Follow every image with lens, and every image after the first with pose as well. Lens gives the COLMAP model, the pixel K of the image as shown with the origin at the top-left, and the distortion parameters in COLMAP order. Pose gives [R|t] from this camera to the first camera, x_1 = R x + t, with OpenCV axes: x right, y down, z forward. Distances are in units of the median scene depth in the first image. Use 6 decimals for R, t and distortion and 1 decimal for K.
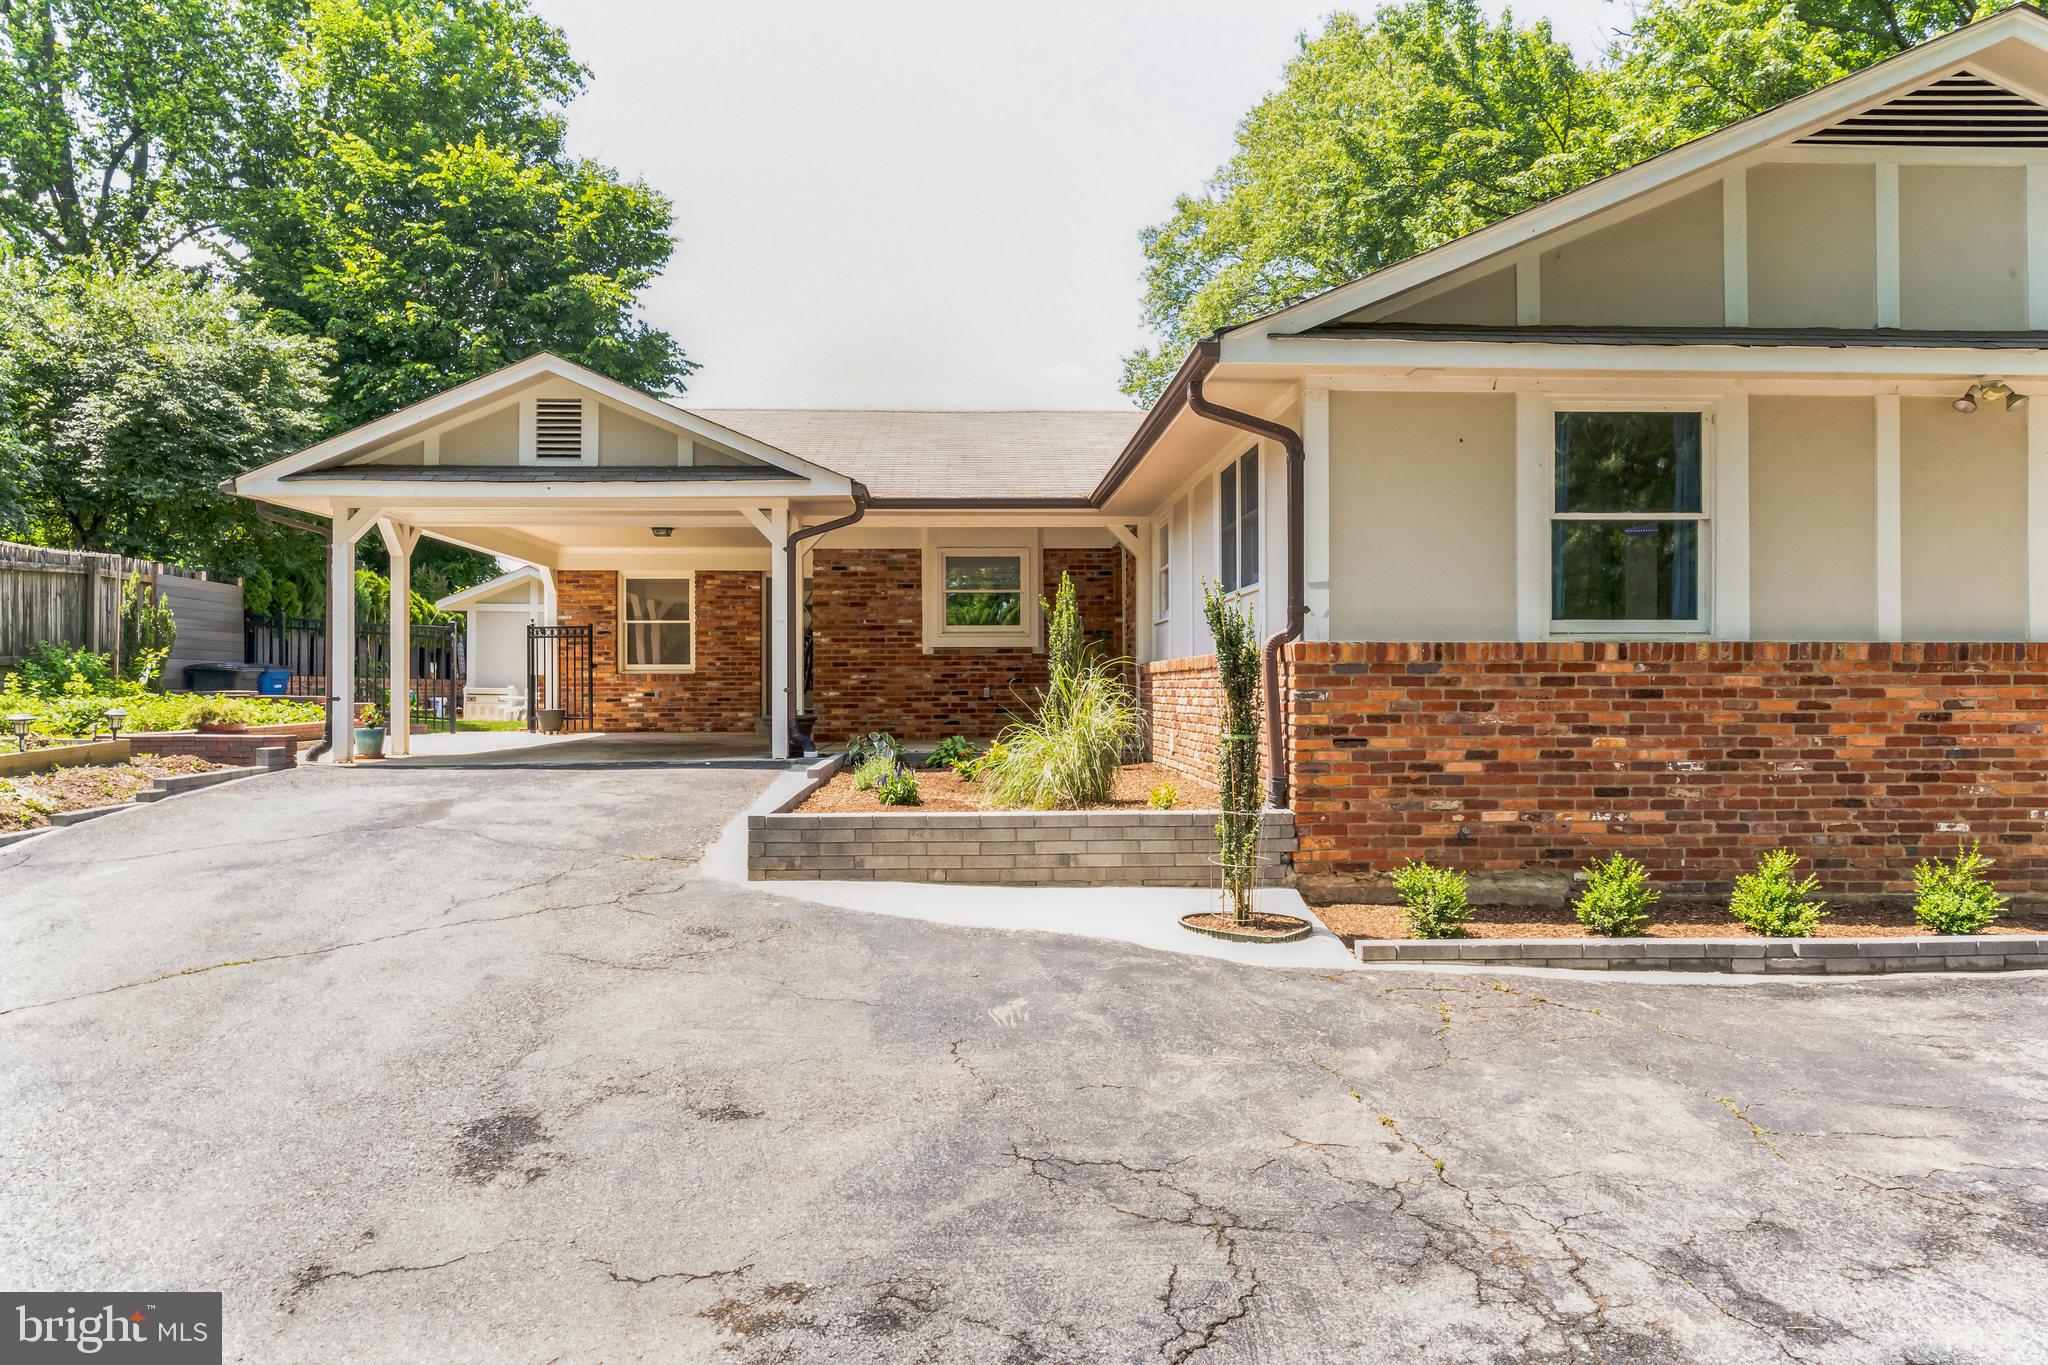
lens RADIAL K [[1279.5, 0, 1024.0], [0, 1279.5, 682.5], [0, 0, 1]] dist [0.000379, -0.000305]
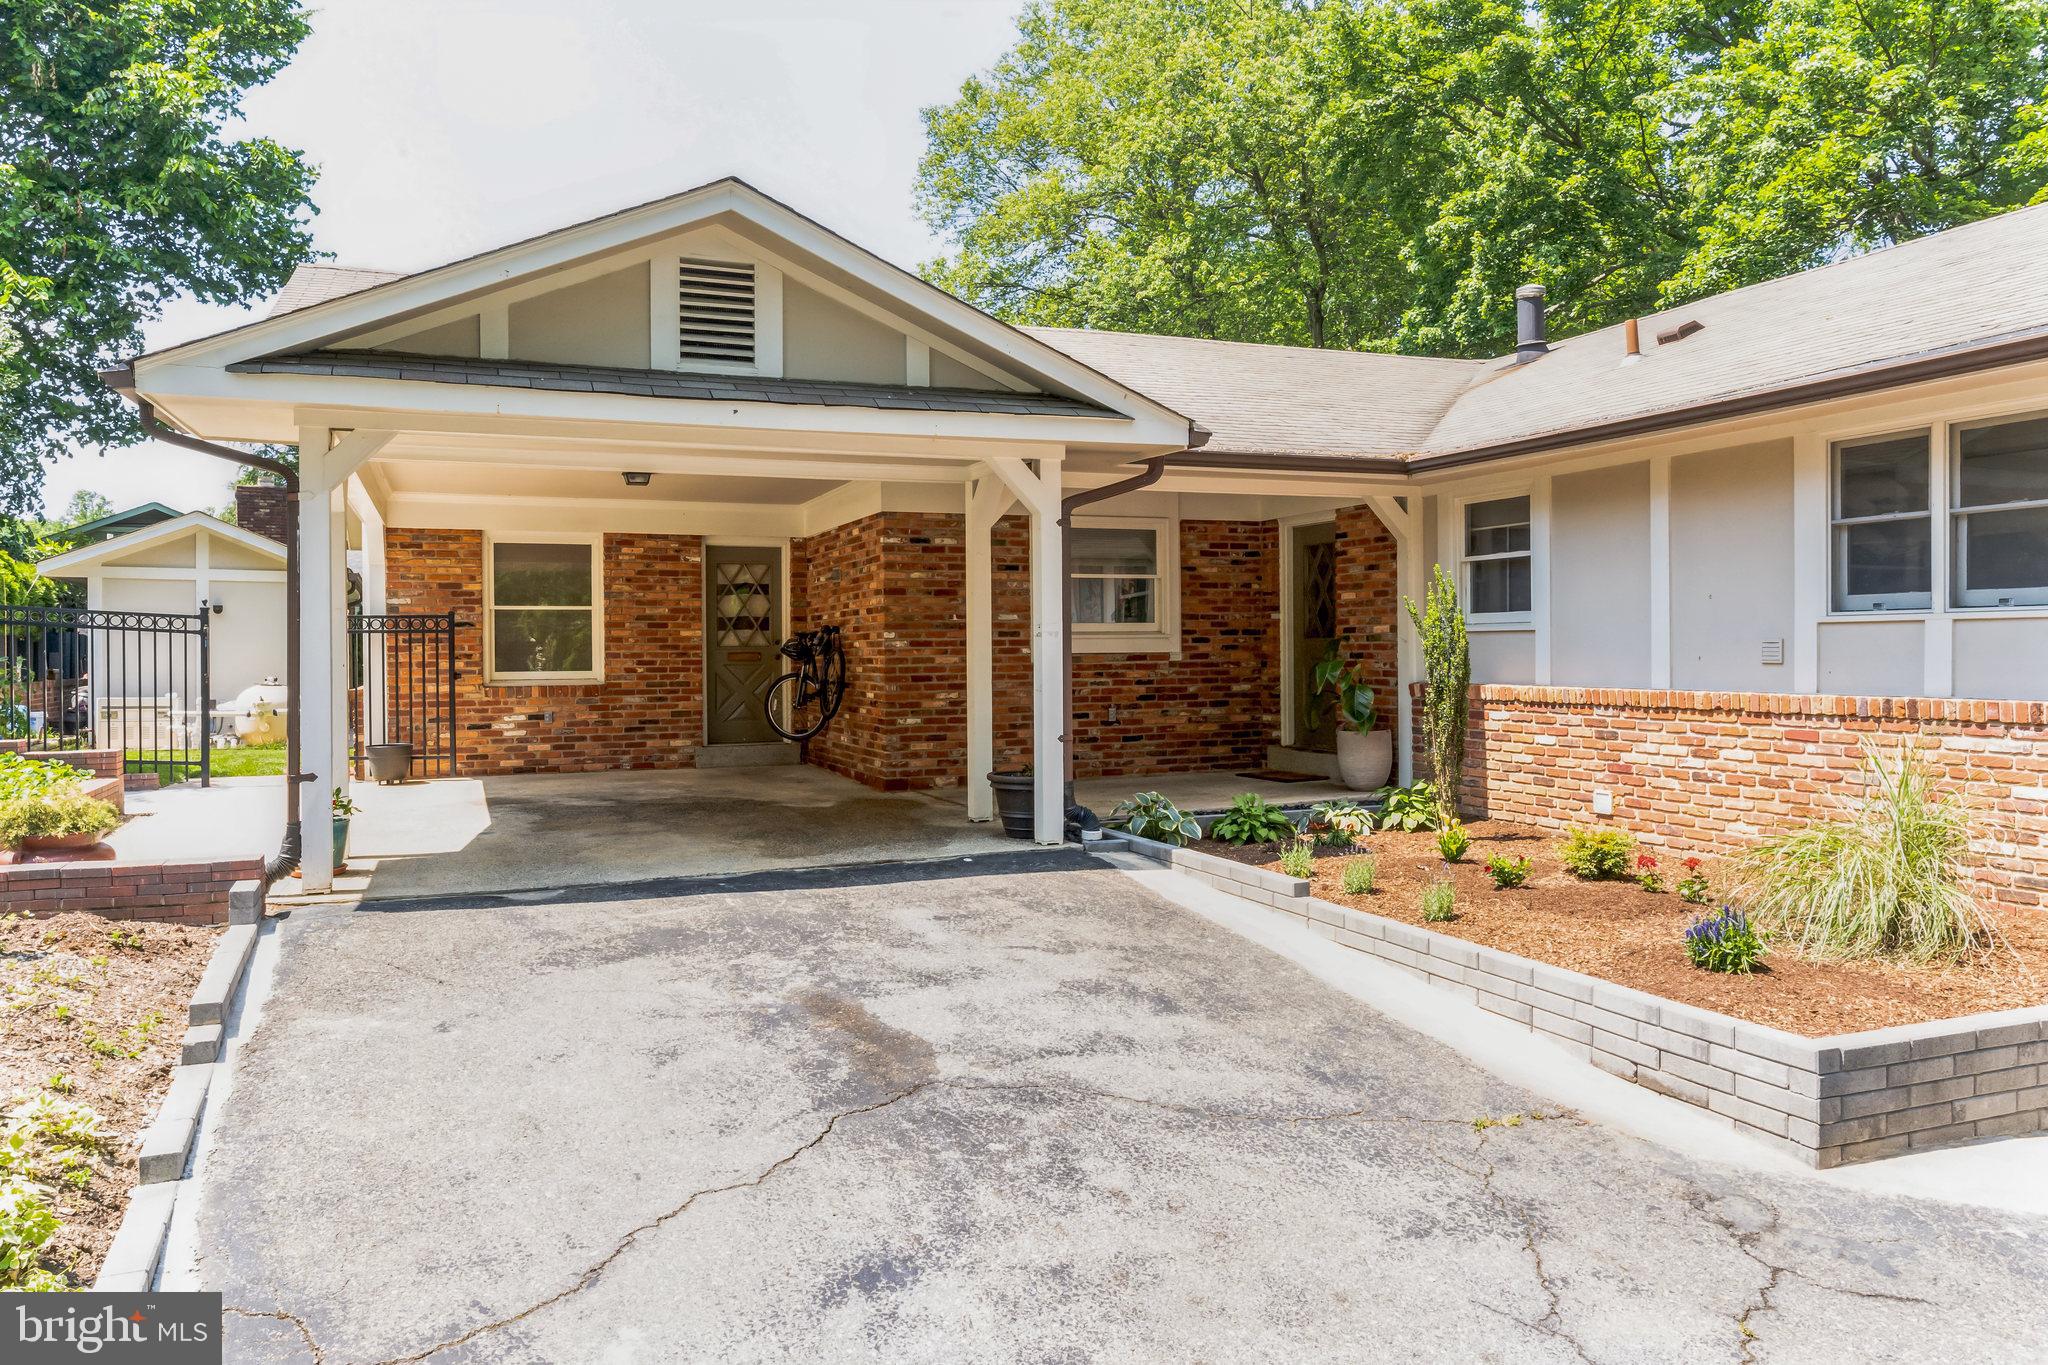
lens RADIAL K [[1419.7, 0, 1024.0], [0, 1419.7, 682.5], [0, 0, 1]] dist [0.005572, 0.001708]
pose [[0.944397, -0.012464, 0.328570, -0.343402], [0.003034, 0.999569, 0.029197, -0.034348], [-0.328793, -0.026577, 0.944028, 0.250009]]
